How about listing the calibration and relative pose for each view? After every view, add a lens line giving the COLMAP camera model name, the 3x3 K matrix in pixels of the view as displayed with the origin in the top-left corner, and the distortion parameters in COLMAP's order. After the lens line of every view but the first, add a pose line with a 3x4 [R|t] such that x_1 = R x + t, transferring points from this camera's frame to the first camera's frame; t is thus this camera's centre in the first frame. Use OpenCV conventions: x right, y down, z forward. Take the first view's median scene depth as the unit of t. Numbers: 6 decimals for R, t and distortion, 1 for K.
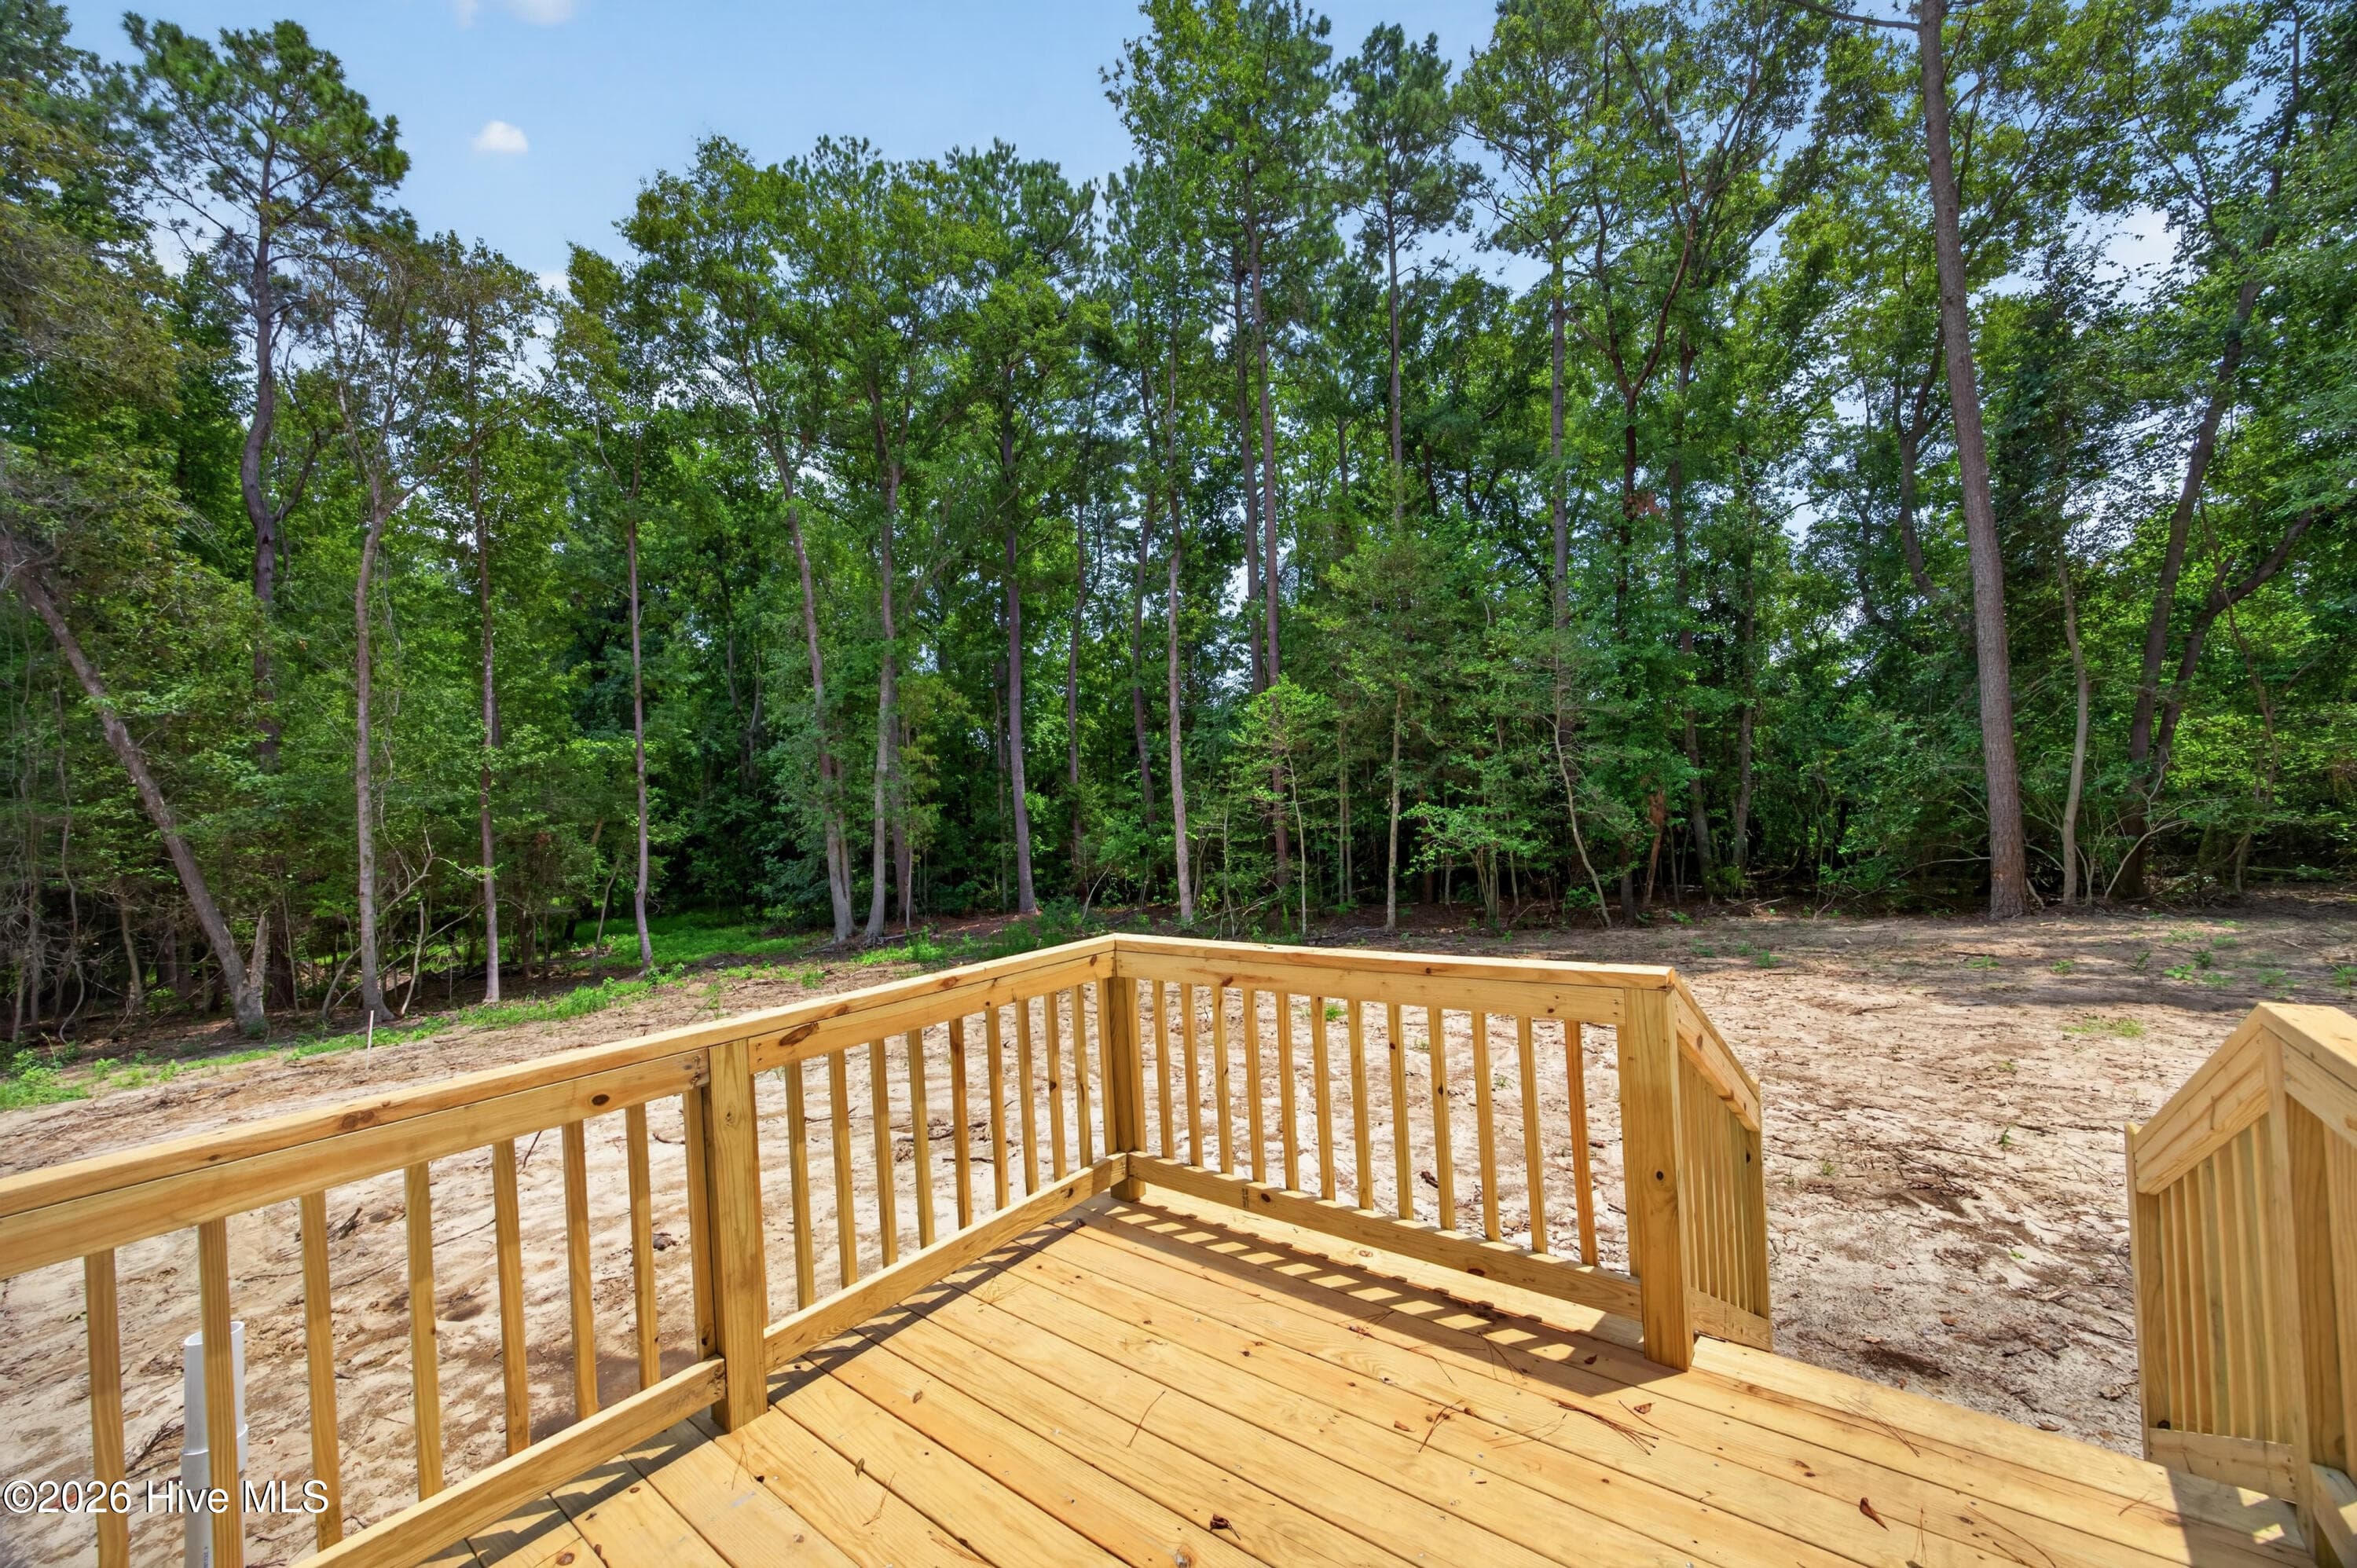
lens RADIAL K [[905.7, 0, 1178.5], [0, 905.7, 784.0], [0, 0, 1]] dist [-0.035715, 0.007853]
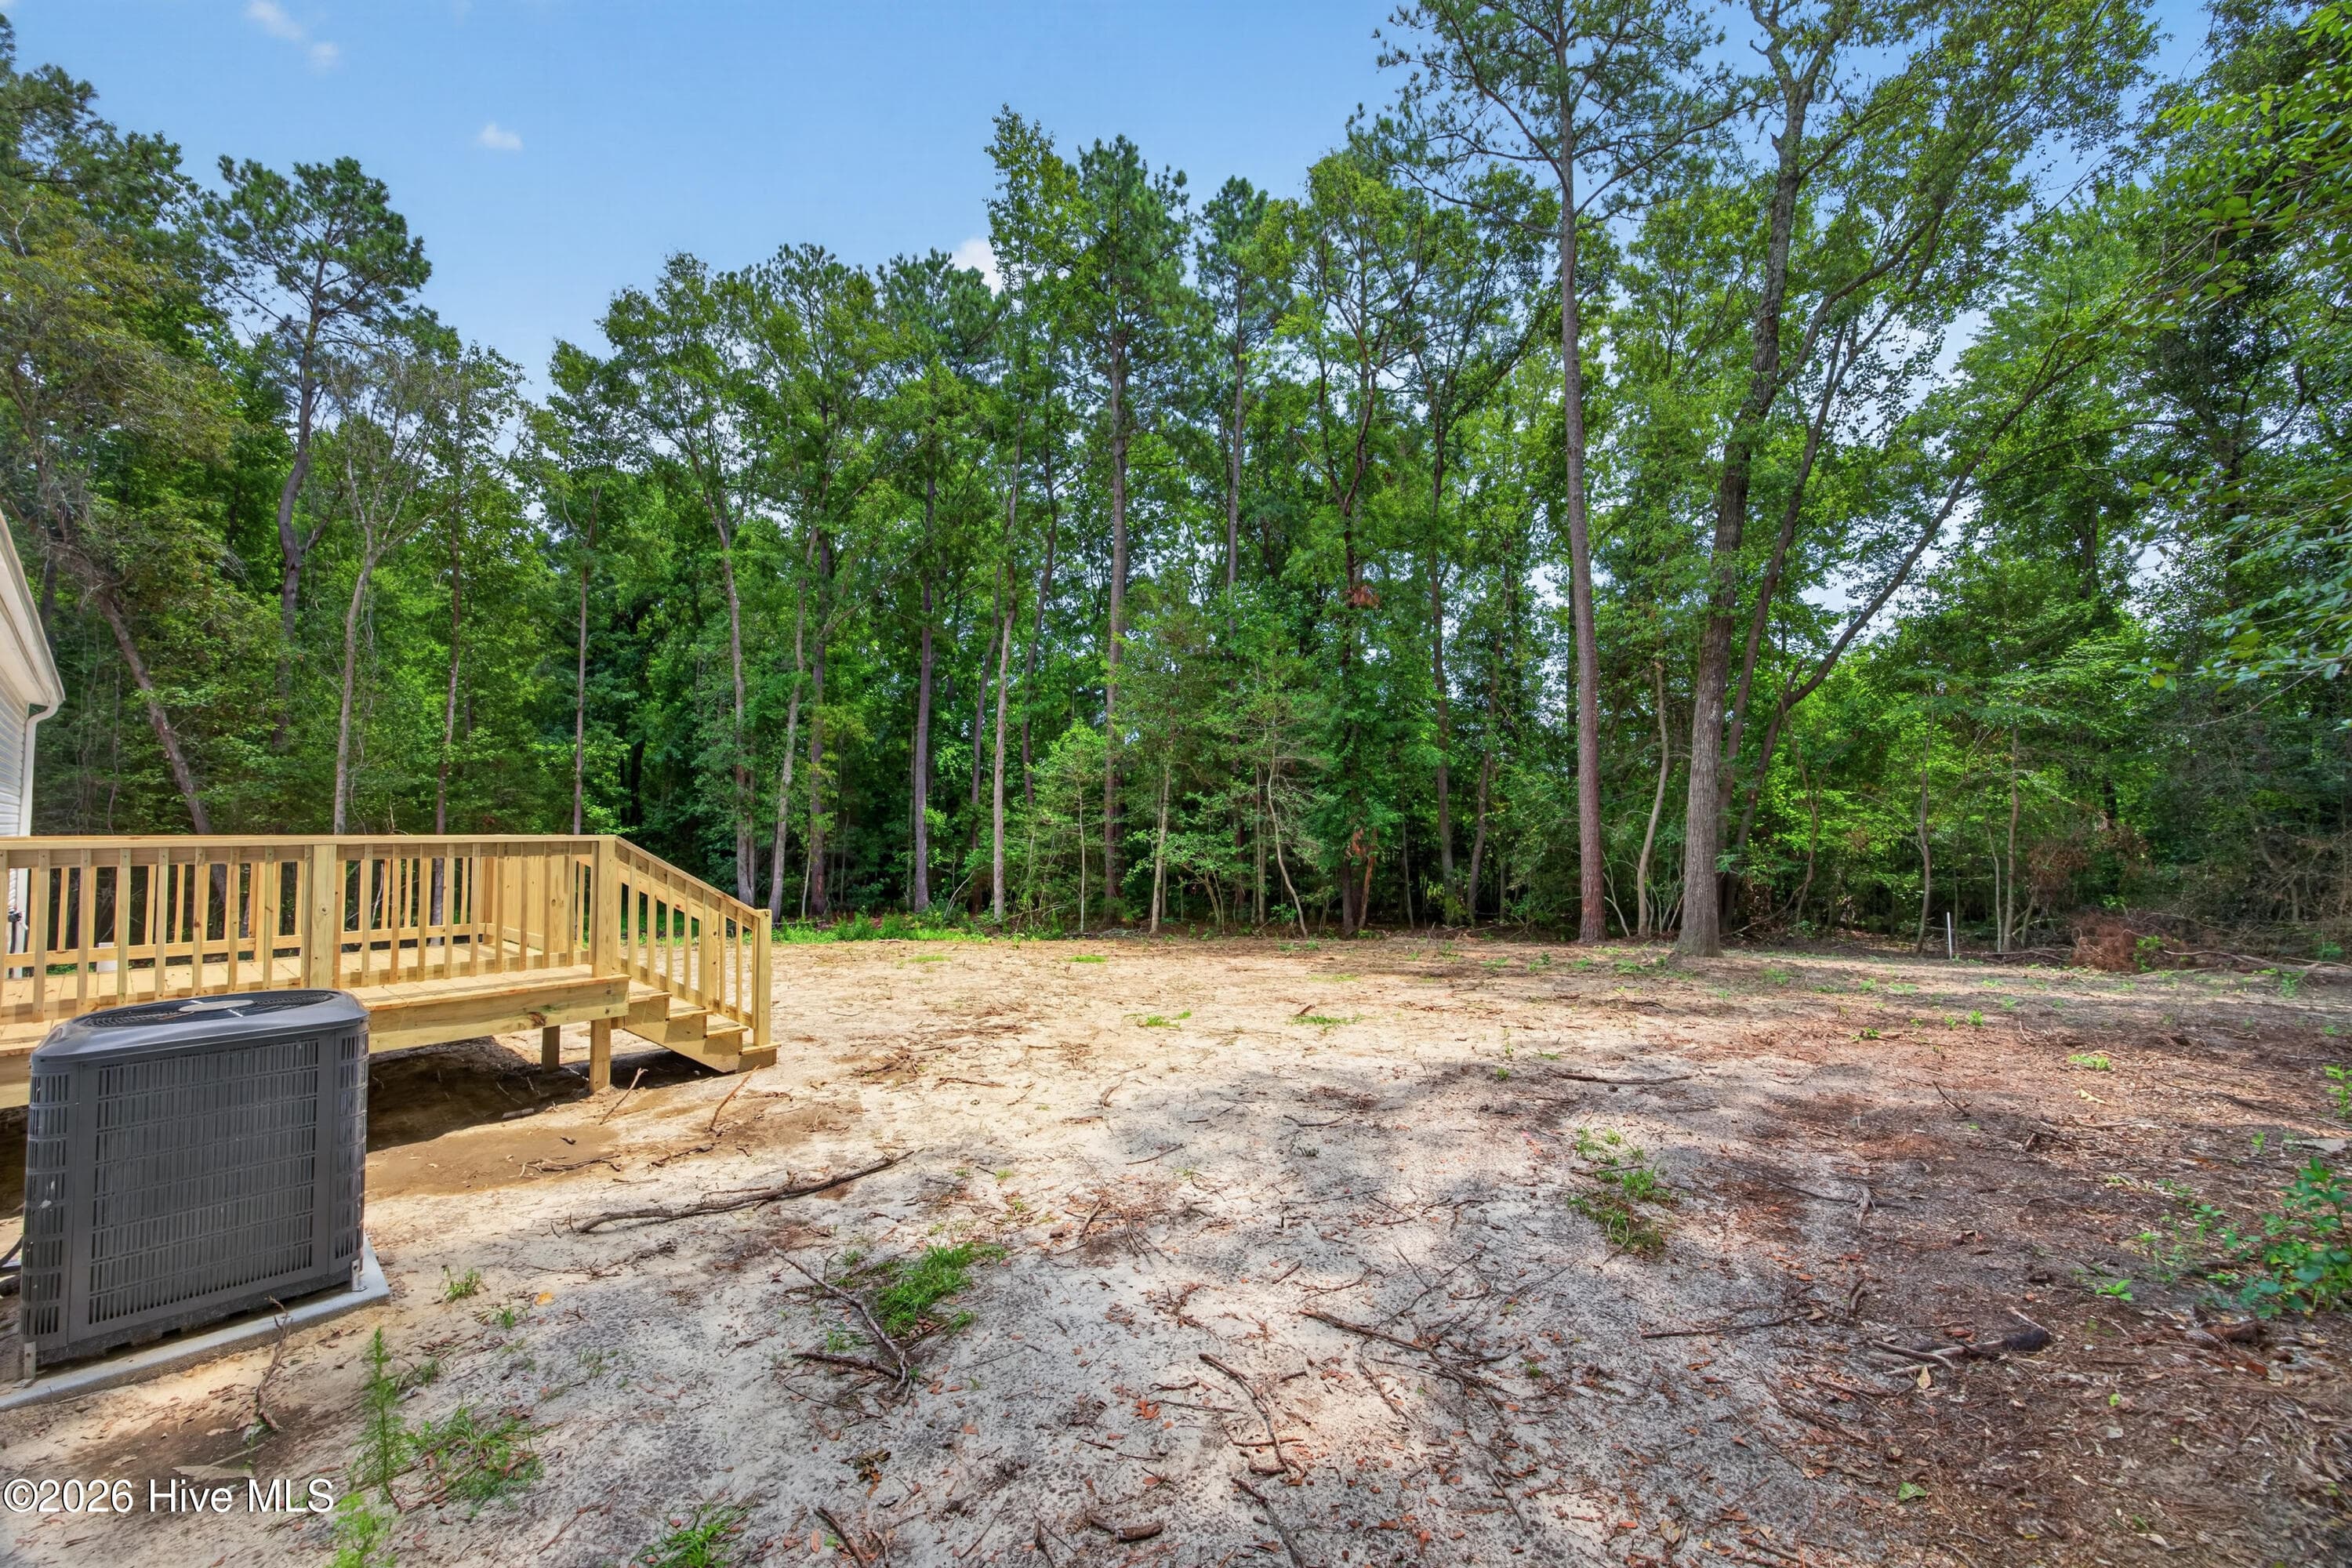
lens RADIAL K [[903.9, 0, 1176.0], [0, 903.9, 784.0], [0, 0, 1]] dist [-0.035715, 0.007853]
pose [[0.998094, 0.052298, -0.032747, 0.256058], [-0.053465, 0.997927, -0.035828, 0.003148], [0.030806, 0.037511, 0.998821, -0.182512]]
